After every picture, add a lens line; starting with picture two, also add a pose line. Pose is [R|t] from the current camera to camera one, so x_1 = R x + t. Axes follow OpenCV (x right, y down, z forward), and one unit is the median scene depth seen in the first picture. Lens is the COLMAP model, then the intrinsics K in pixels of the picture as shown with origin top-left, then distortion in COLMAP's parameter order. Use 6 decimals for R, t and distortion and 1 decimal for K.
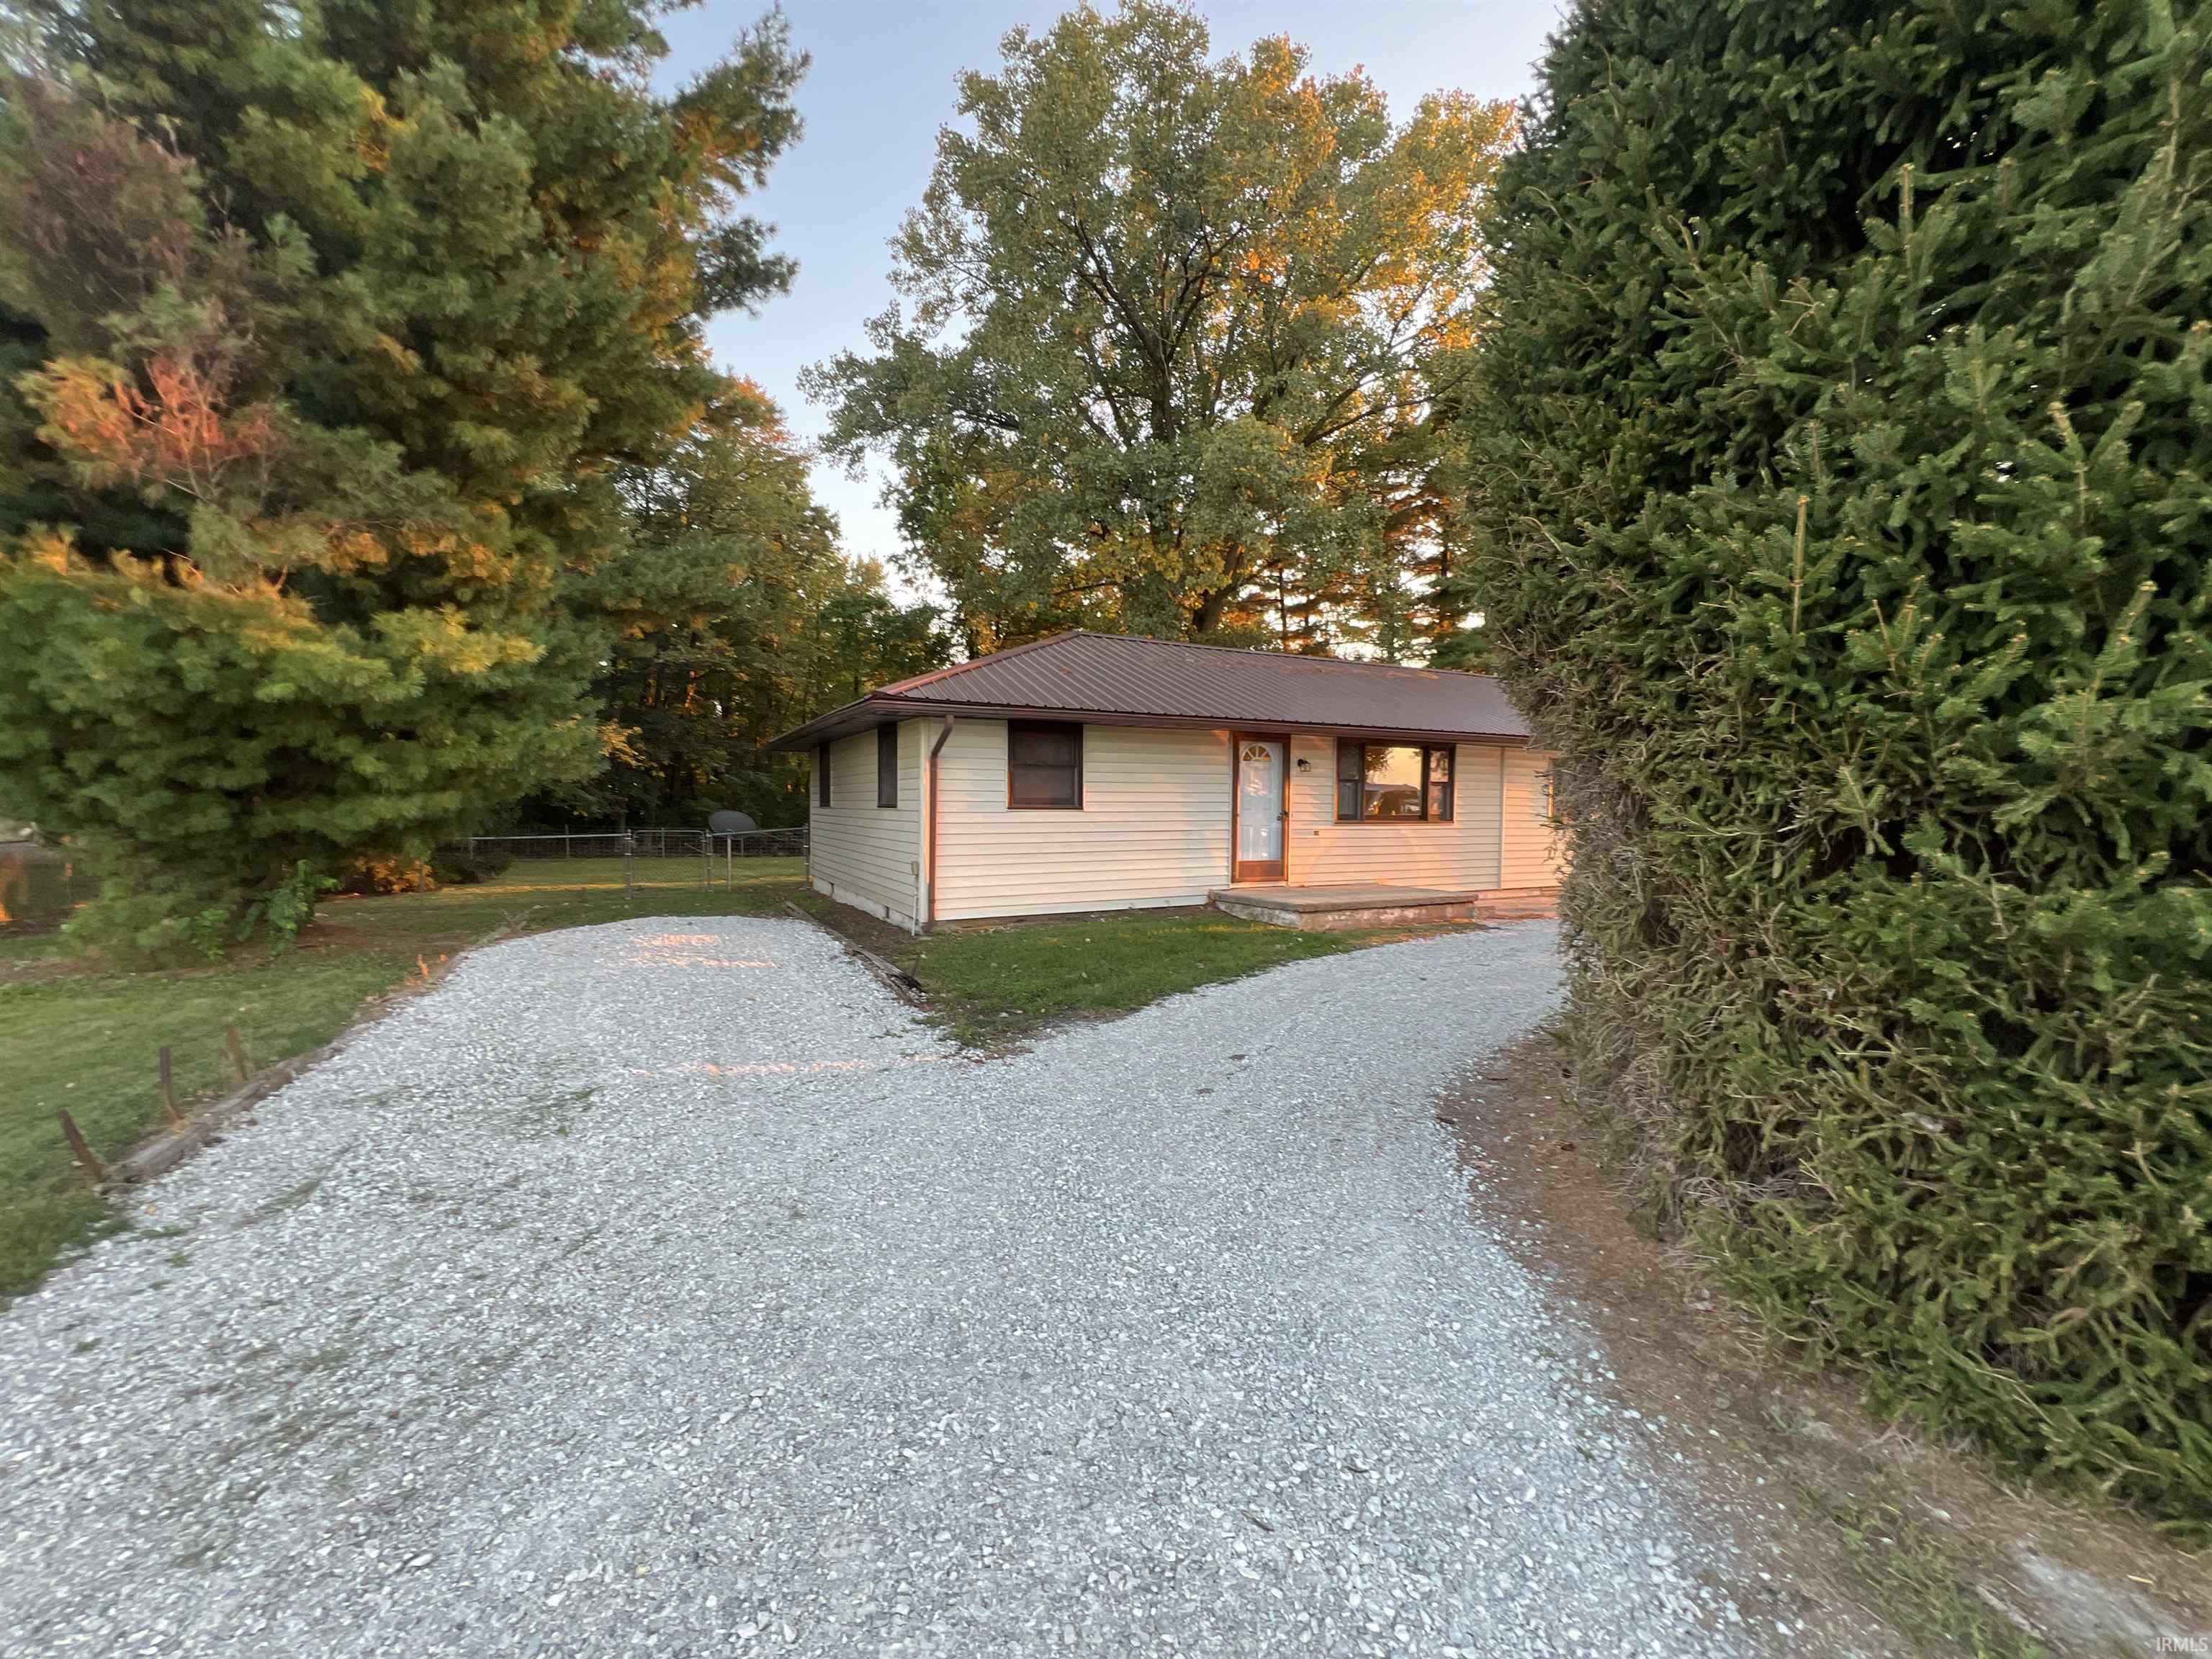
lens RADIAL K [[889.8, 0, 1106.0], [0, 889.8, 829.5], [0, 0, 1]] dist [0.000311, 0.000119]
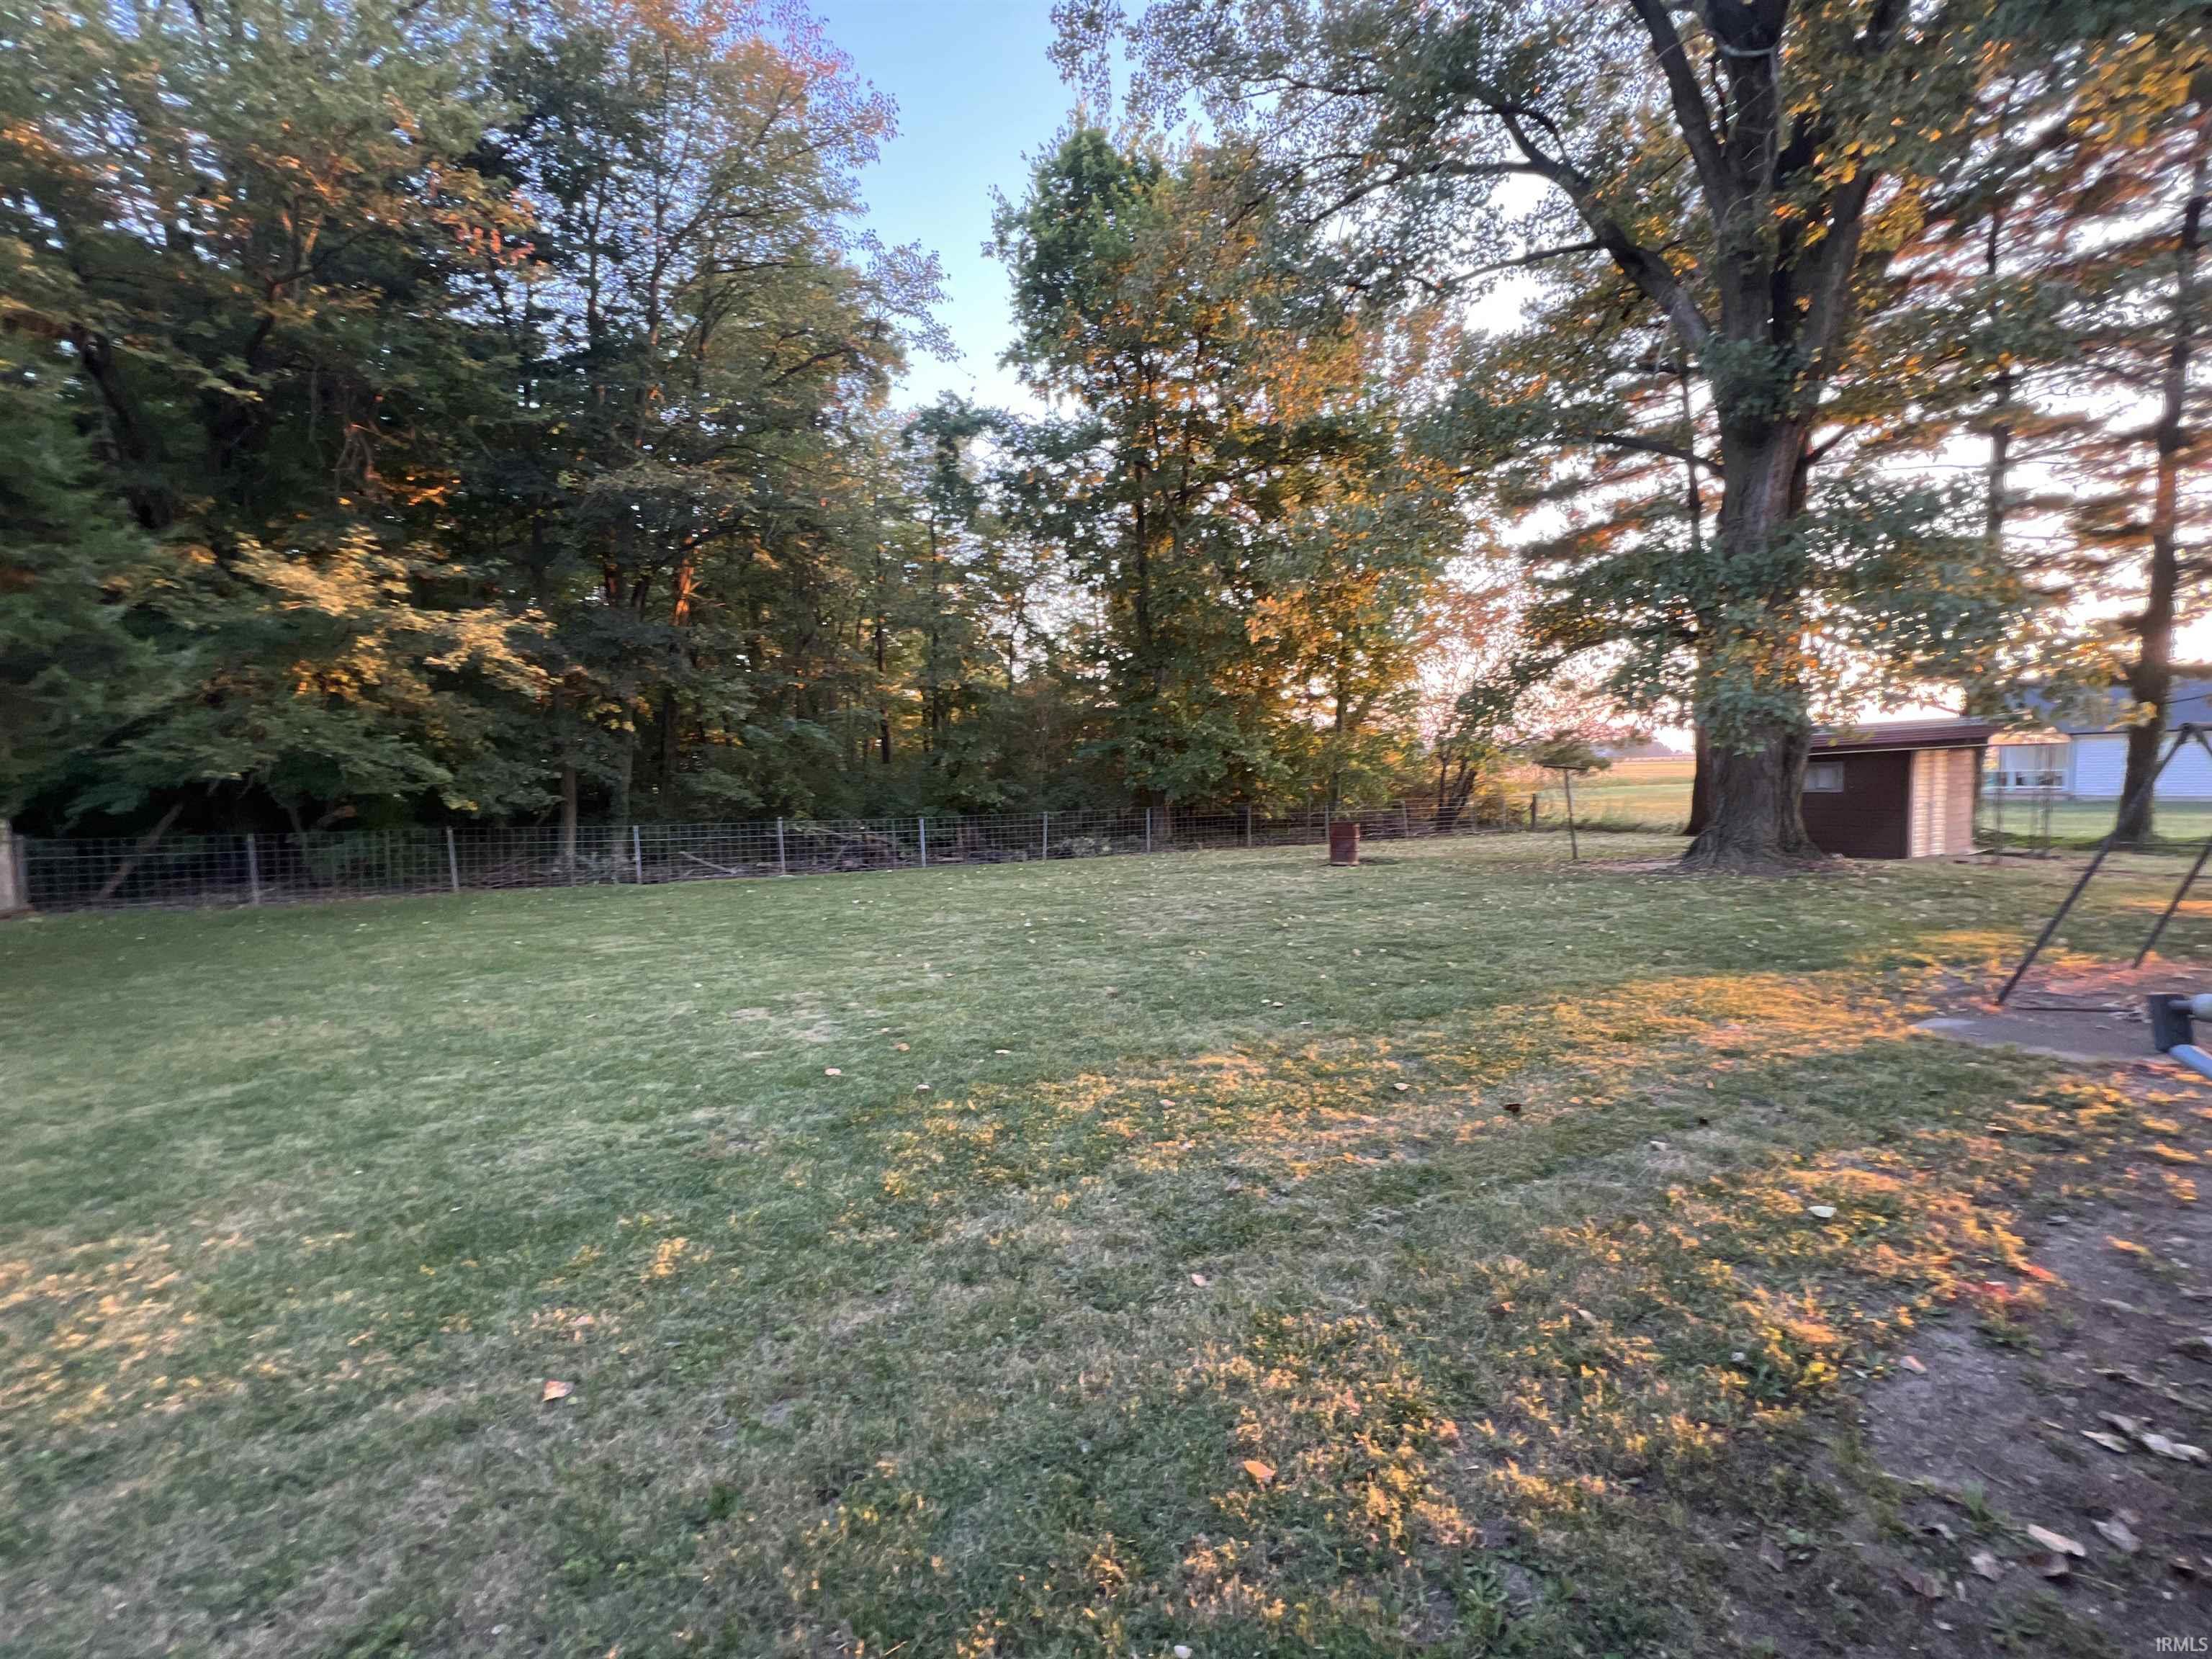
lens RADIAL K [[884.9, 0, 1107.3], [0, 884.9, 834.8], [0, 0, 1]] dist [-0.001750, 0.000510]
pose [[0.999078, -0.012756, -0.040997, -0.500864], [0.015027, 0.998341, 0.055581, -0.050278], [0.040220, -0.056146, 0.997612, 1.273687]]
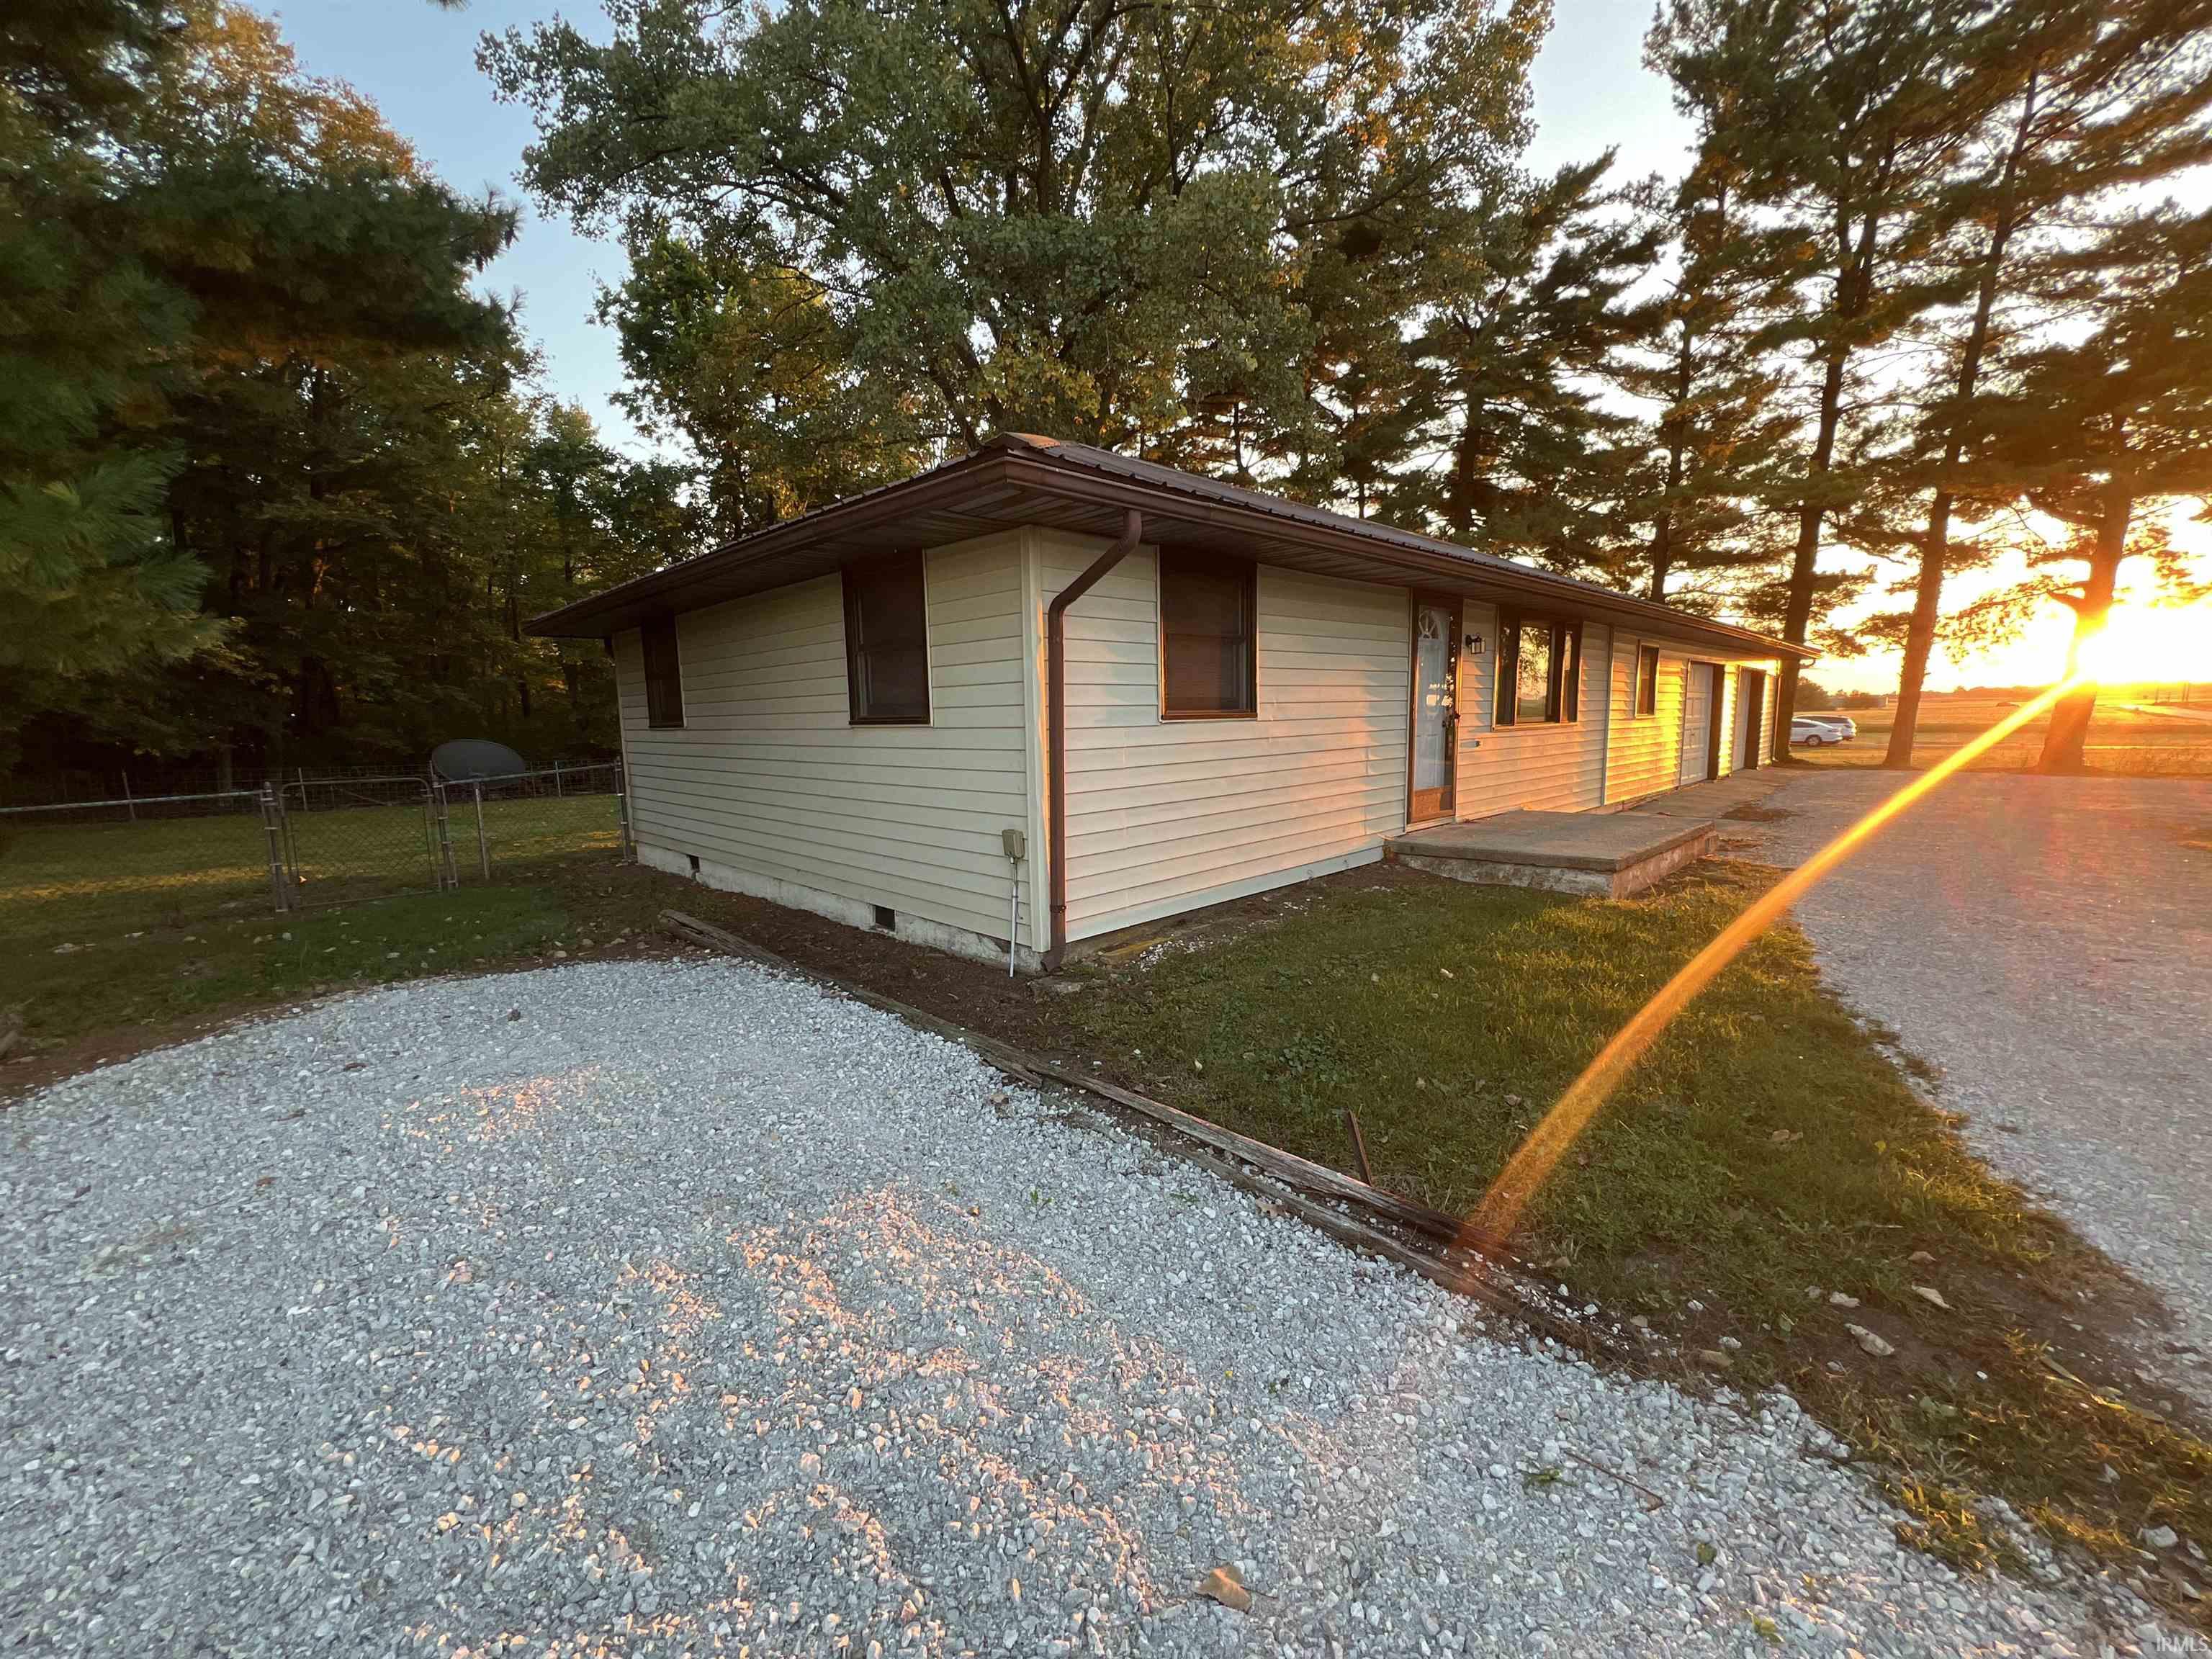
lens RADIAL K [[884.9, 0, 1107.3], [0, 884.9, 834.8], [0, 0, 1]] dist [-0.001750, 0.000510]
pose [[0.957850, -0.063265, 0.280215, -0.244423], [0.033743, 0.993473, 0.108959, -0.010713], [-0.285280, -0.094912, 0.953733, 0.417625]]
